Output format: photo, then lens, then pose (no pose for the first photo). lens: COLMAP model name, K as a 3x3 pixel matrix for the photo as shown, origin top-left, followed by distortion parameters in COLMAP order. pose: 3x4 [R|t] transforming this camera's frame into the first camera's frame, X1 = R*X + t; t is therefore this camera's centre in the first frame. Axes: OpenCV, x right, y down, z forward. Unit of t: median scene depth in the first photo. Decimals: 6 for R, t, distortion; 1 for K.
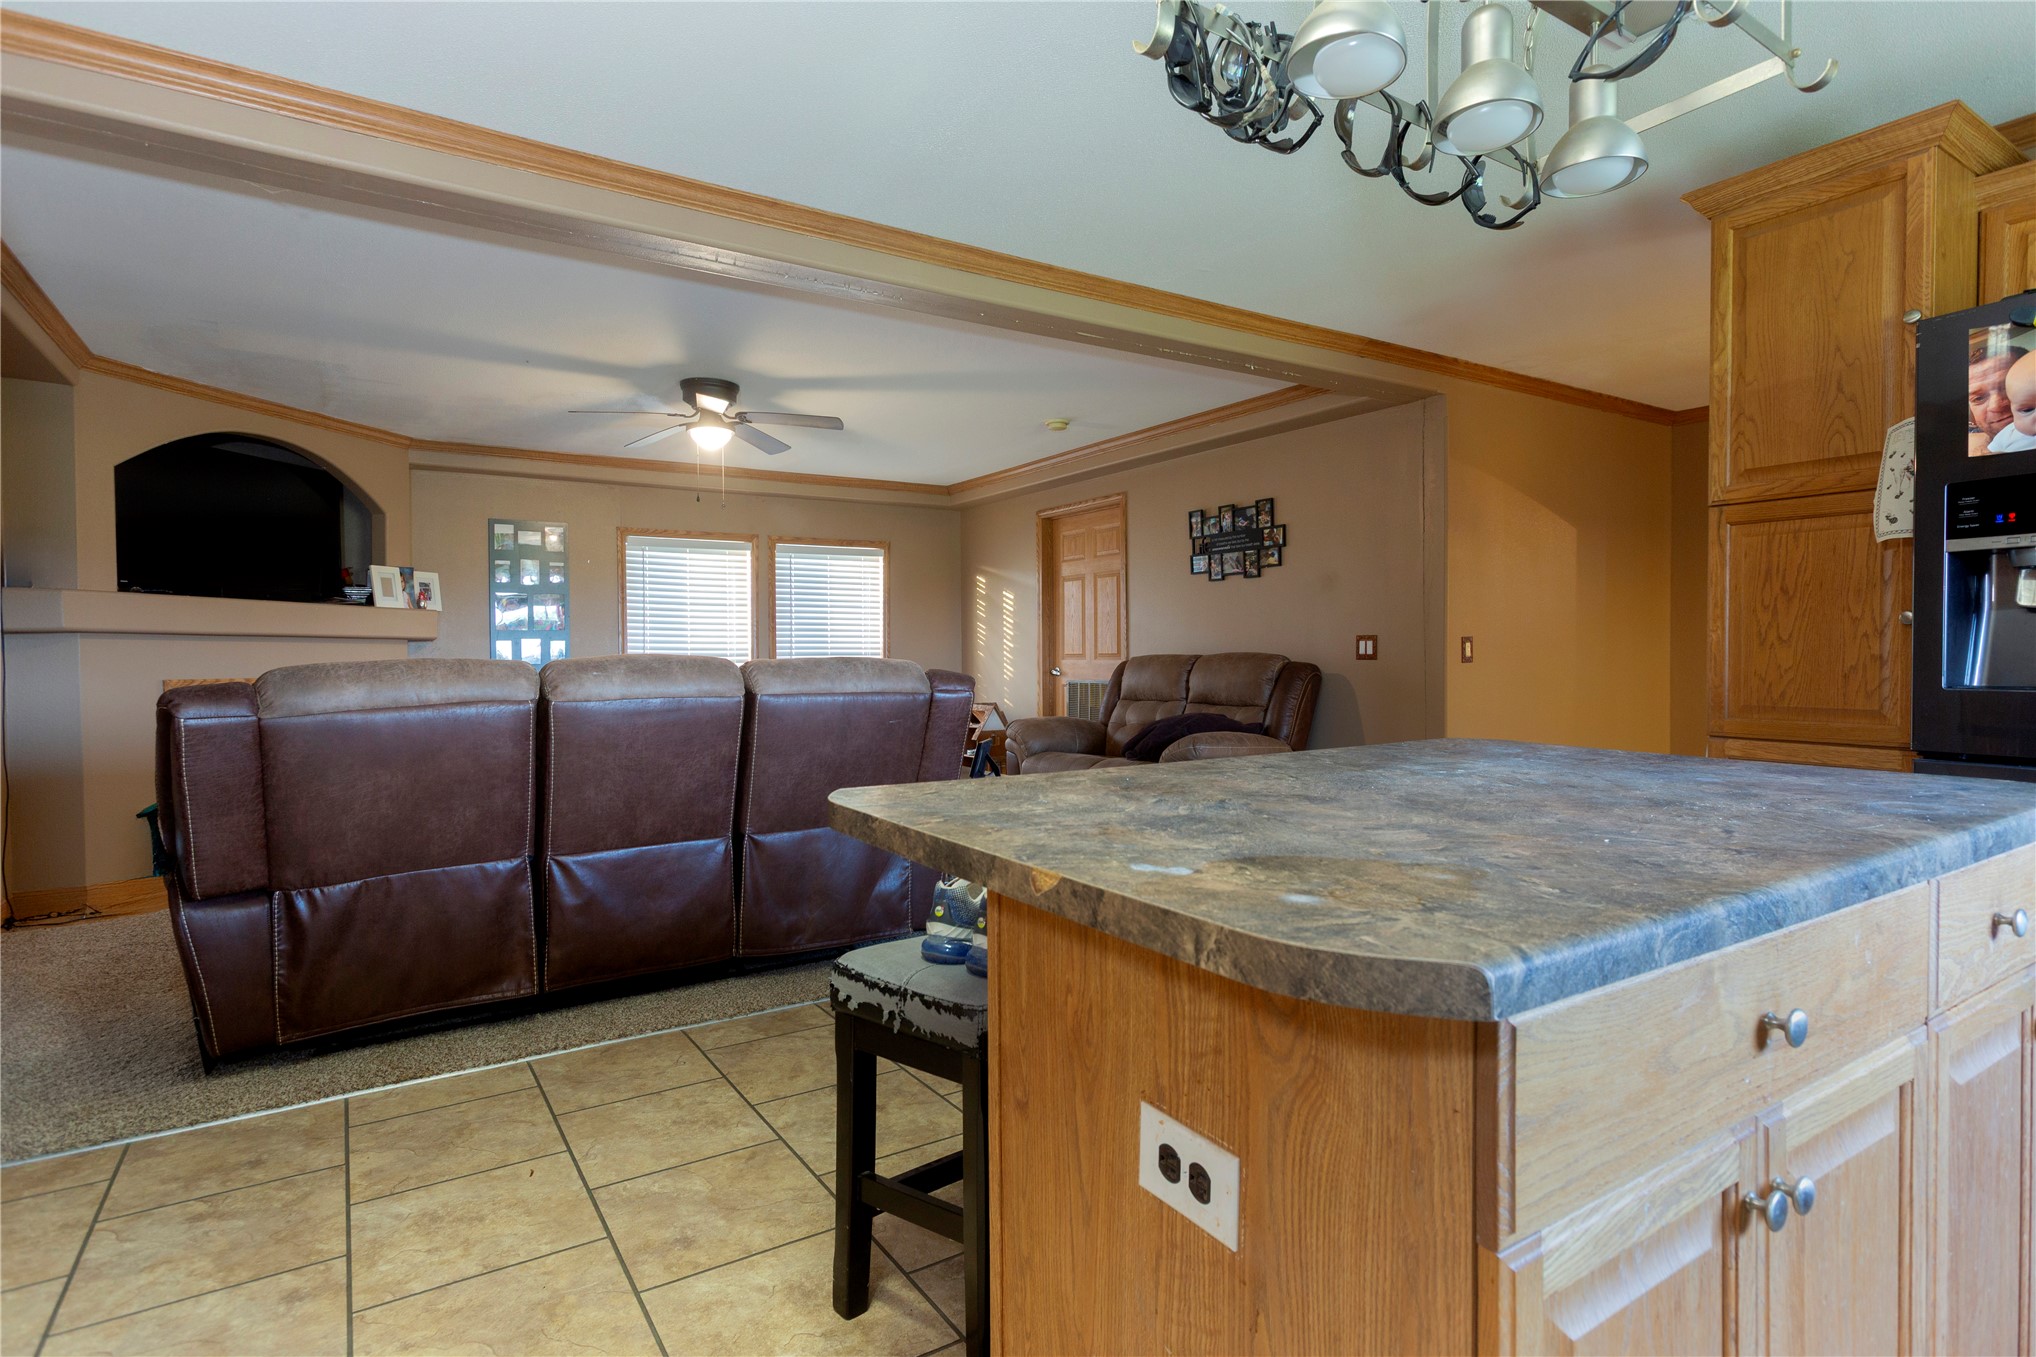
lens RADIAL K [[1046.1, 0, 1014.0], [0, 1046.1, 667.4], [0, 0, 1]] dist [-0.003608, 0.010730]
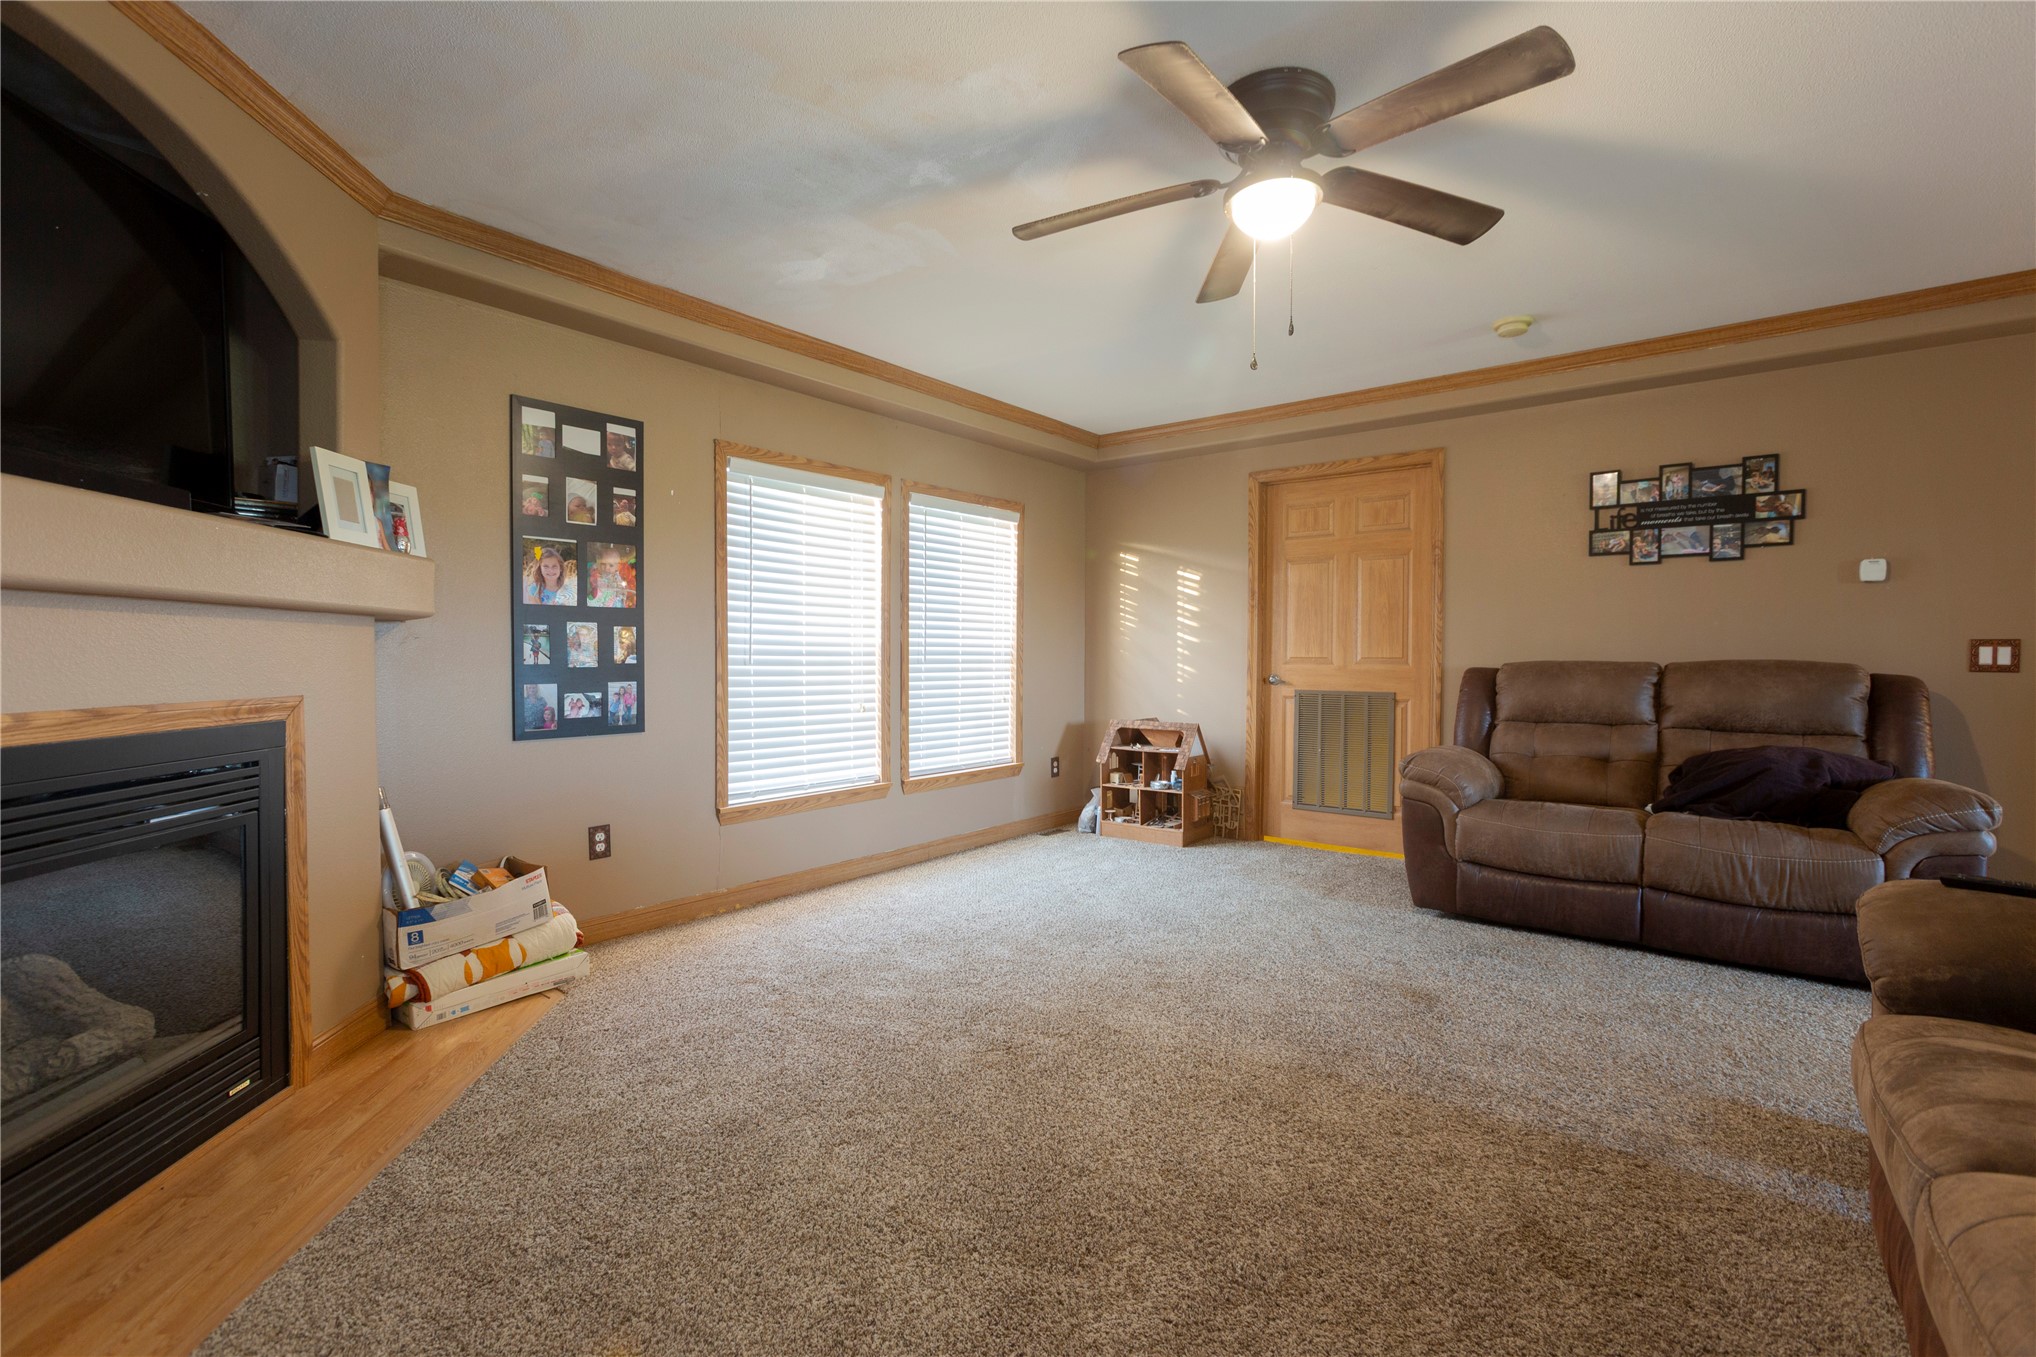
lens RADIAL K [[901.2, 0, 1018.0], [0, 901.2, 678.5], [0, 0, 1]] dist [-0.001530, 0.000043]
pose [[0.945719, 0.001567, 0.324983, -1.093757], [-0.006713, 0.999869, 0.014715, -0.015965], [-0.324917, -0.016098, 0.945605, 1.292897]]
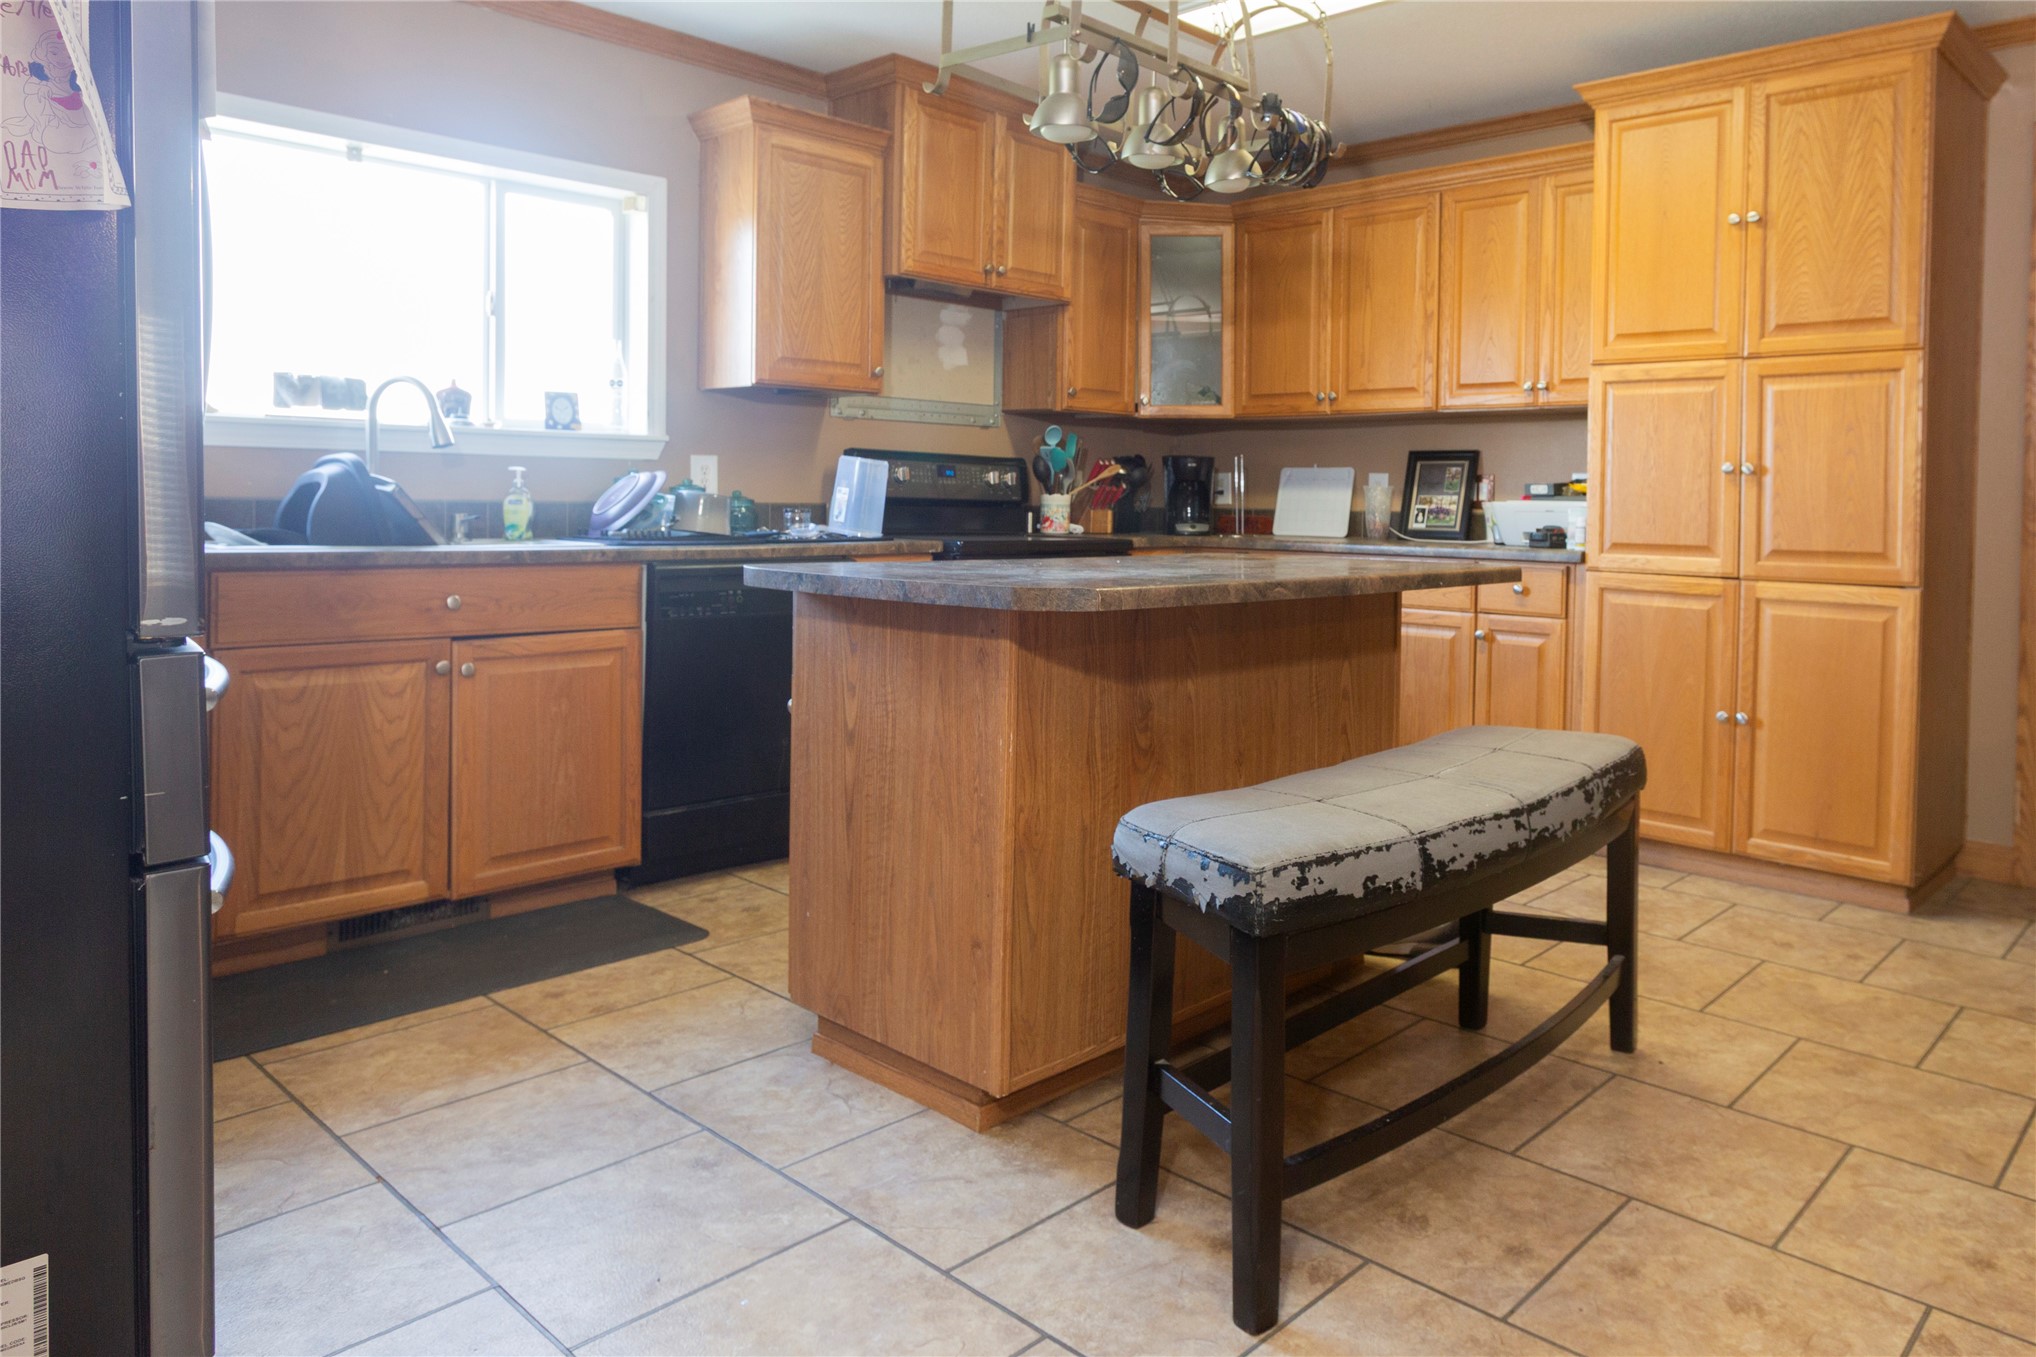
lens RADIAL K [[1342.8, 0, 1211.6], [0, 1342.8, 522.1], [0, 0, 1]] dist [-0.007209, 0.008441]
pose [[-0.956454, -0.006950, -0.291800, 0.492105], [-0.017862, 0.999237, 0.034747, -0.009150], [0.291336, 0.038446, -0.955848, 1.548294]]
